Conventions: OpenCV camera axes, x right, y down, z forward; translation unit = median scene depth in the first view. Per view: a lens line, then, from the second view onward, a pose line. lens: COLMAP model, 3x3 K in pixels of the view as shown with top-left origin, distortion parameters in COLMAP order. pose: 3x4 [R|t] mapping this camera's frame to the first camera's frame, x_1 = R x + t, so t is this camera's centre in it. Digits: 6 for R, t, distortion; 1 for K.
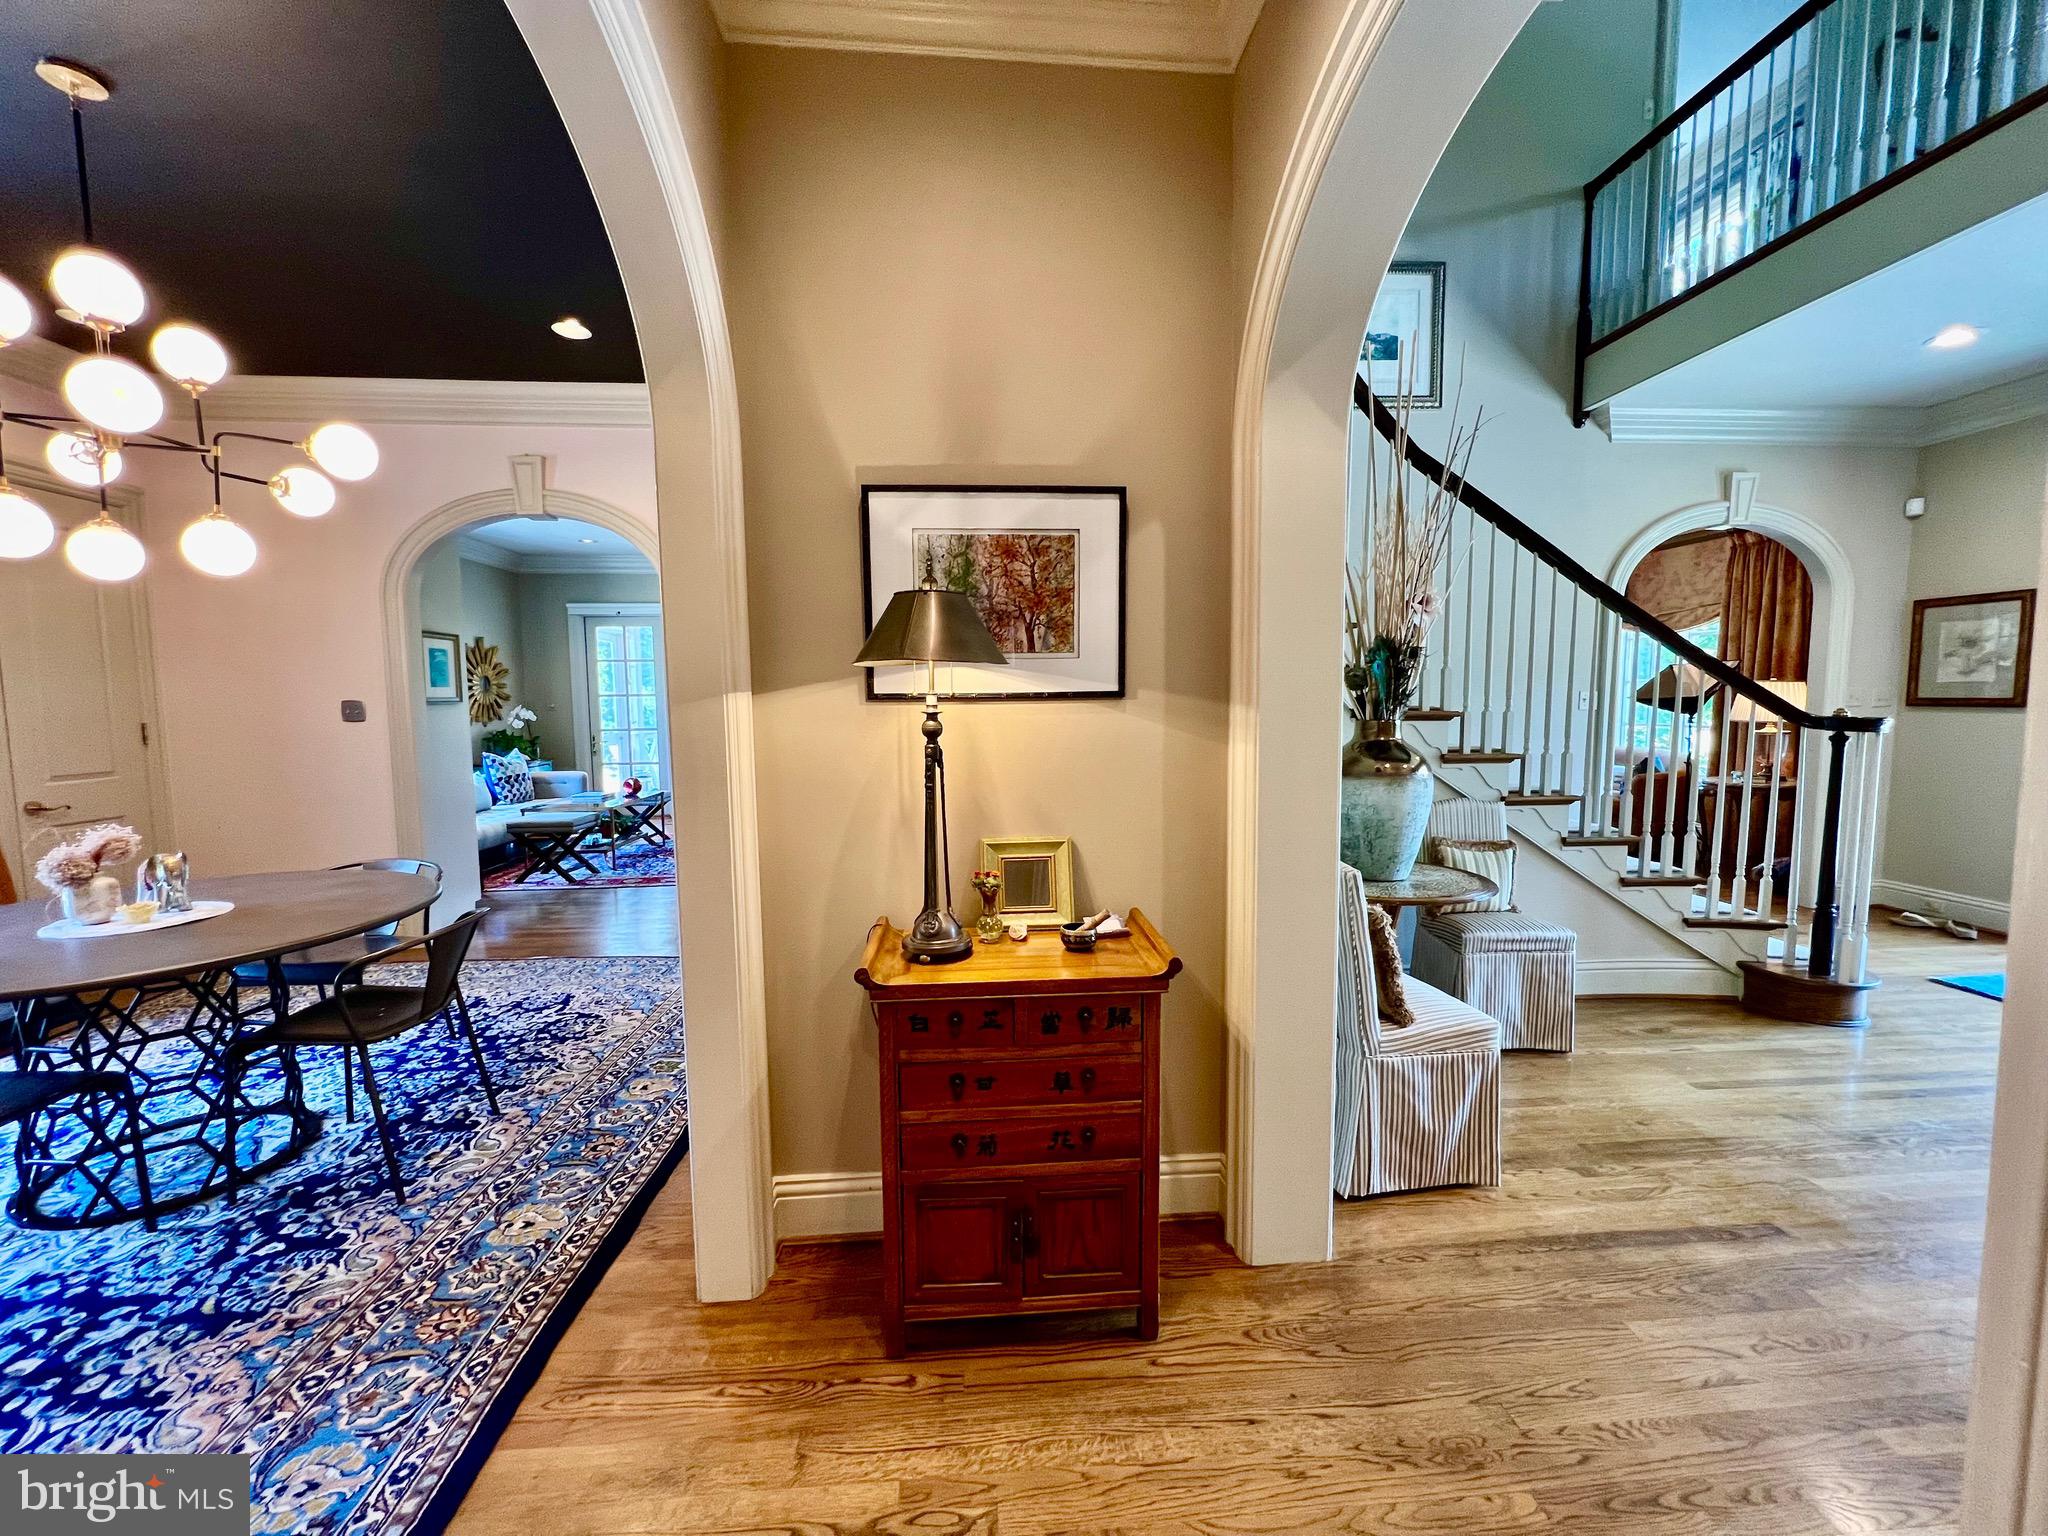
lens RADIAL K [[816.7, 0, 1023.0], [0, 816.7, 768.1], [0, 0, 1]] dist [-0.001592, -0.000112]
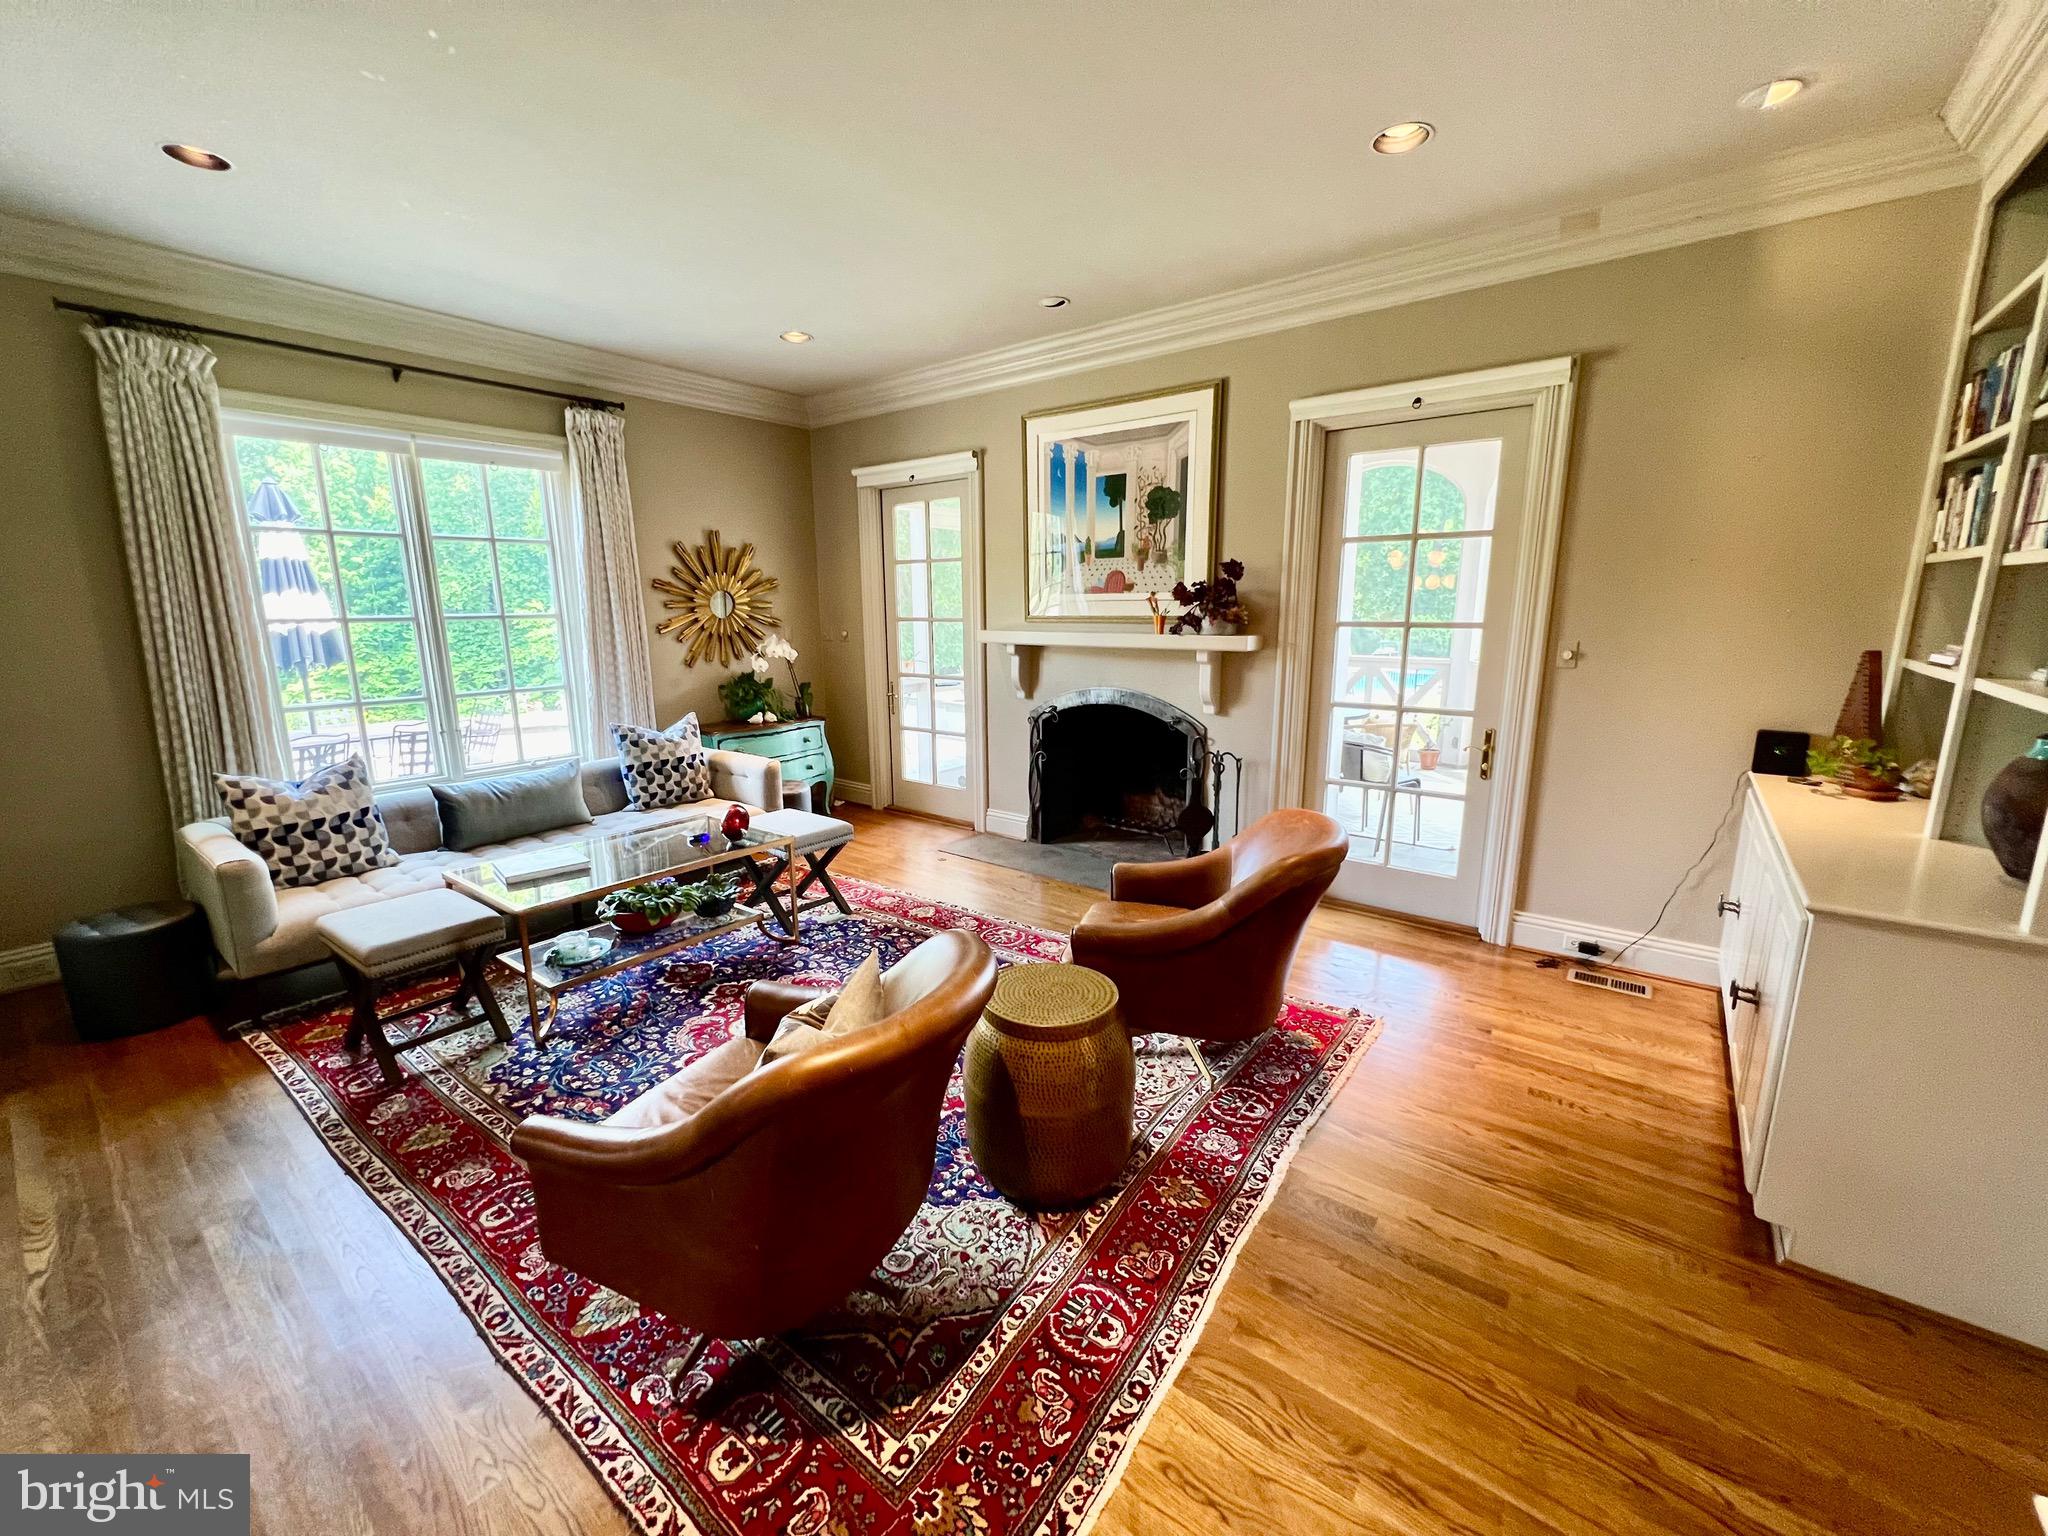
lens RADIAL K [[816.7, 0, 1023.7], [0, 816.7, 753.9], [0, 0, 1]] dist [-0.001592, -0.000112]
pose [[0.738504, 0.127238, -0.662135, -0.093920], [-0.056776, 0.990280, 0.126971, -0.282728], [0.671854, -0.056176, 0.738550, 2.367230]]
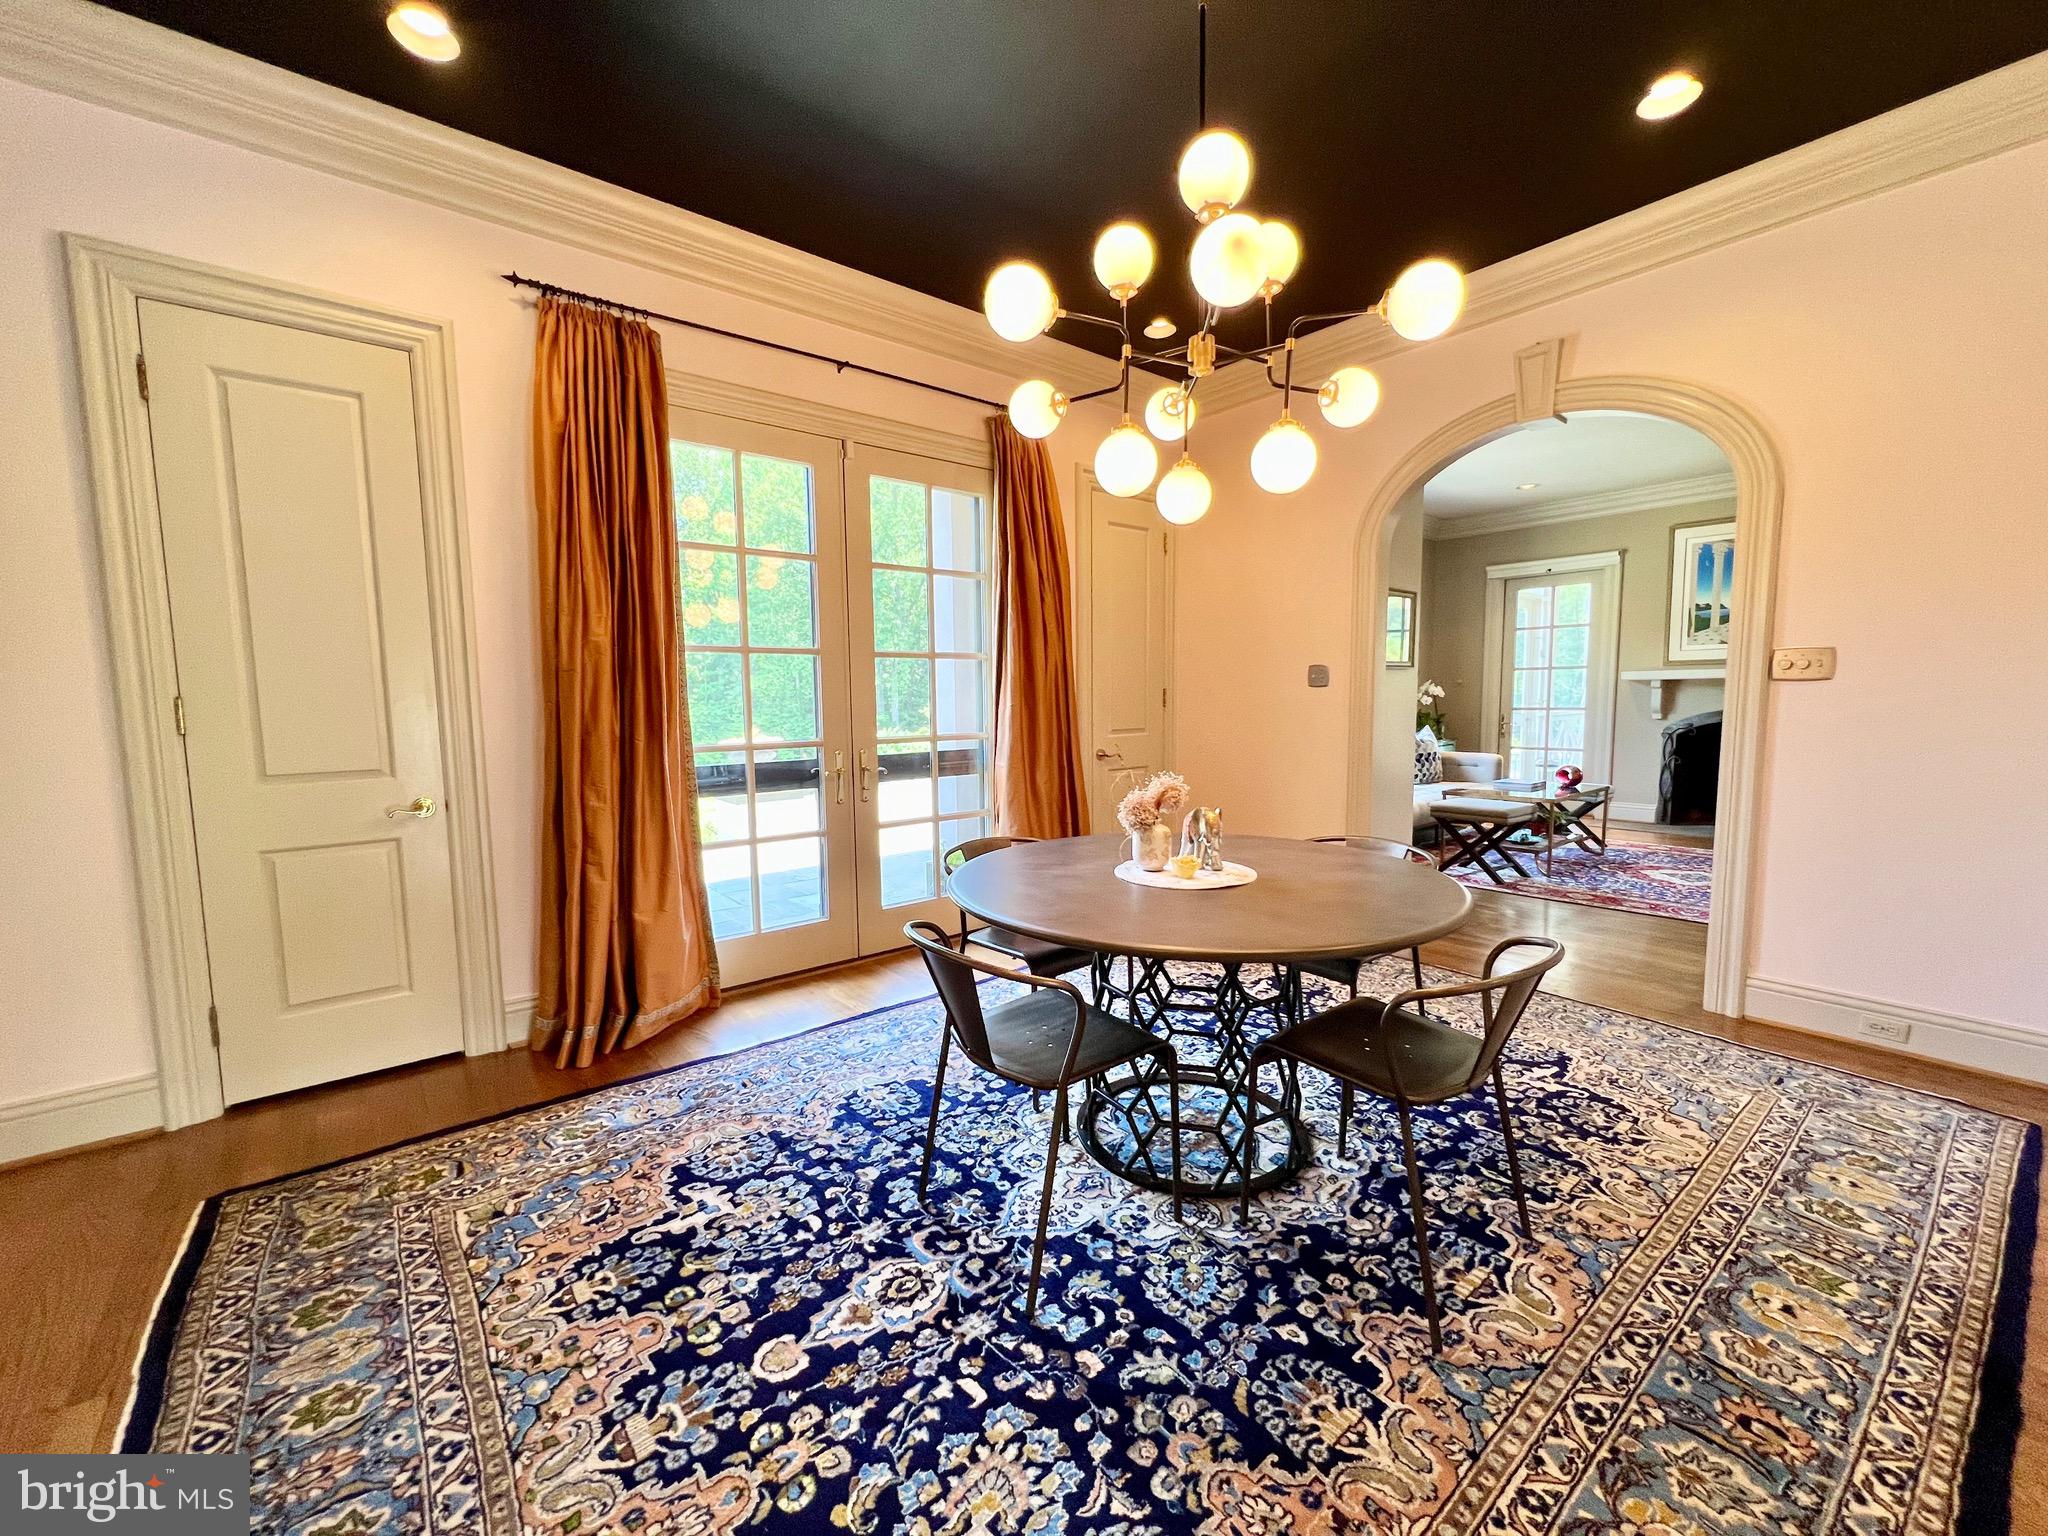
lens RADIAL K [[816.7, 0, 1030.0], [0, 816.7, 773.6], [0, 0, 1]] dist [-0.001592, -0.000112]
pose [[0.580169, 0.081425, -0.810416, -0.408268], [-0.062778, 0.996501, 0.055179, 0.026653], [0.812073, 0.018863, 0.583251, 0.282962]]
